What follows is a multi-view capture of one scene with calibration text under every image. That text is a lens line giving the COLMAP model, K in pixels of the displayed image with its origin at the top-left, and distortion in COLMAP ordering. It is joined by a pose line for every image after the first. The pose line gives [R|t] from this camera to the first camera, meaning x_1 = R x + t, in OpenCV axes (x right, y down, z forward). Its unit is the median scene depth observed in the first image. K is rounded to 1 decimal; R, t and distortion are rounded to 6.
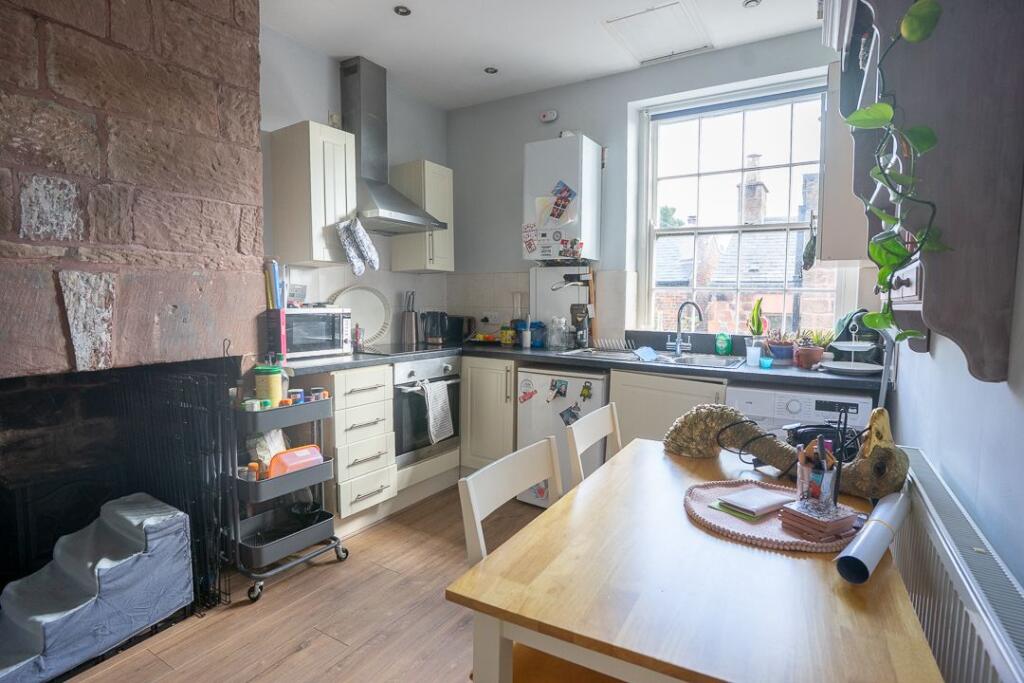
lens RADIAL K [[536.6, 0, 508.4], [0, 536.6, 339.2], [0, 0, 1]] dist [-0.078362, 0.037372]
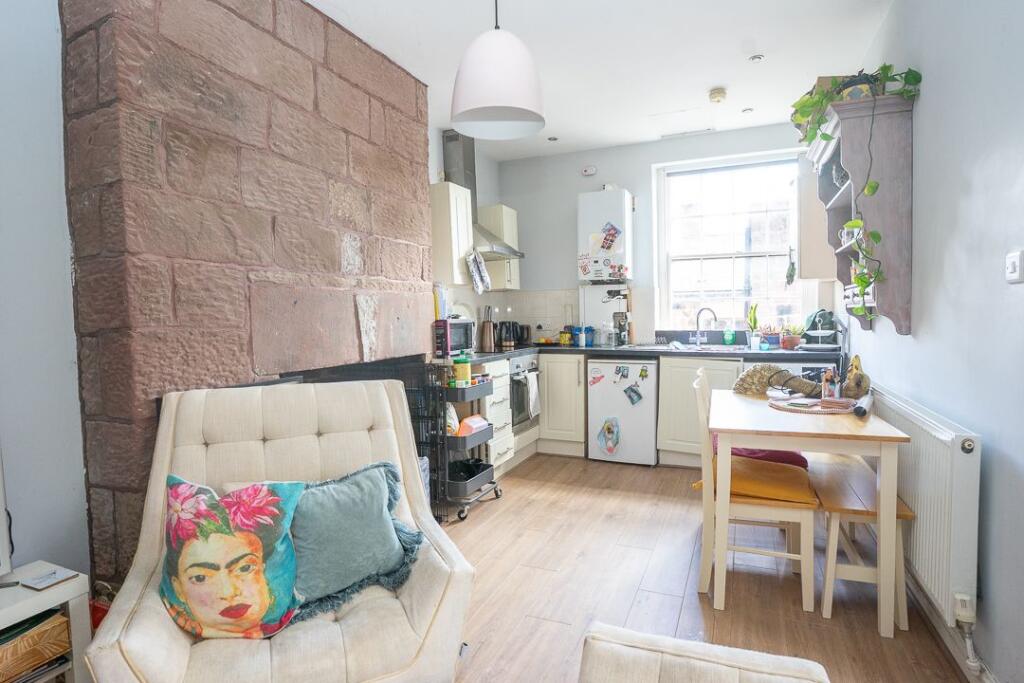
lens RADIAL K [[558.7, 0, 507.3], [0, 558.7, 338.3], [0, 0, 1]] dist [-0.083895, 0.042860]
pose [[0.990207, -0.032725, 0.135718, -0.425474], [0.036947, 0.998905, -0.028705, 0.036309], [-0.134630, 0.033438, 0.990332, -0.426275]]
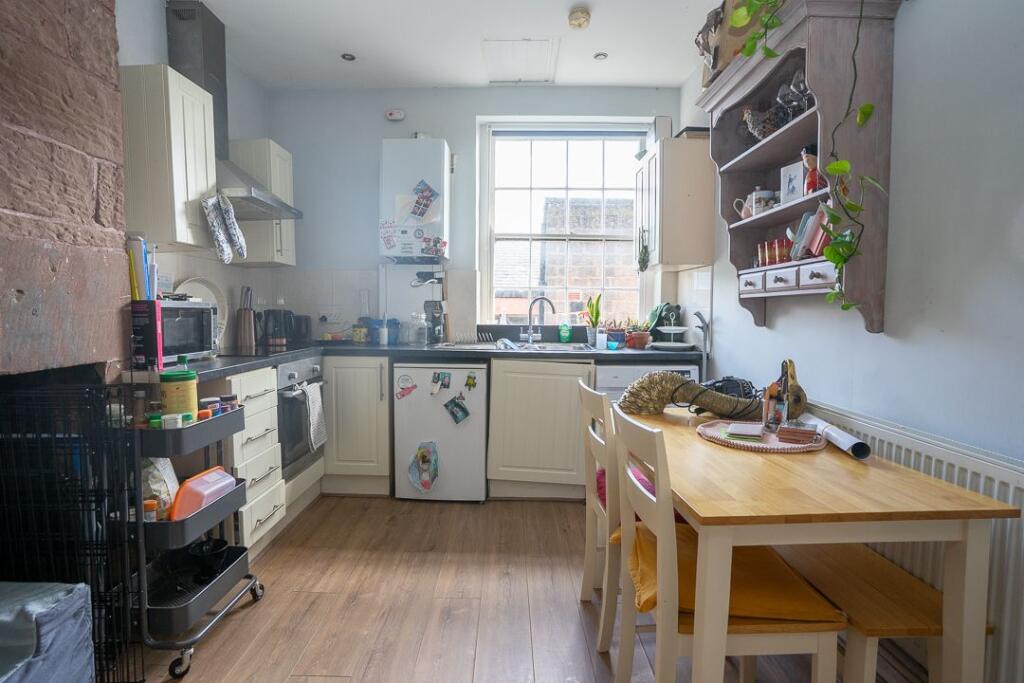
lens RADIAL K [[521.7, 0, 515.4], [0, 521.7, 338.9], [0, 0, 1]] dist [-0.071259, 0.034388]
pose [[0.847462, -0.033554, 0.529795, -0.339700], [0.040578, 0.999175, -0.001628, 0.020418], [-0.529303, 0.022878, 0.848124, 0.077525]]
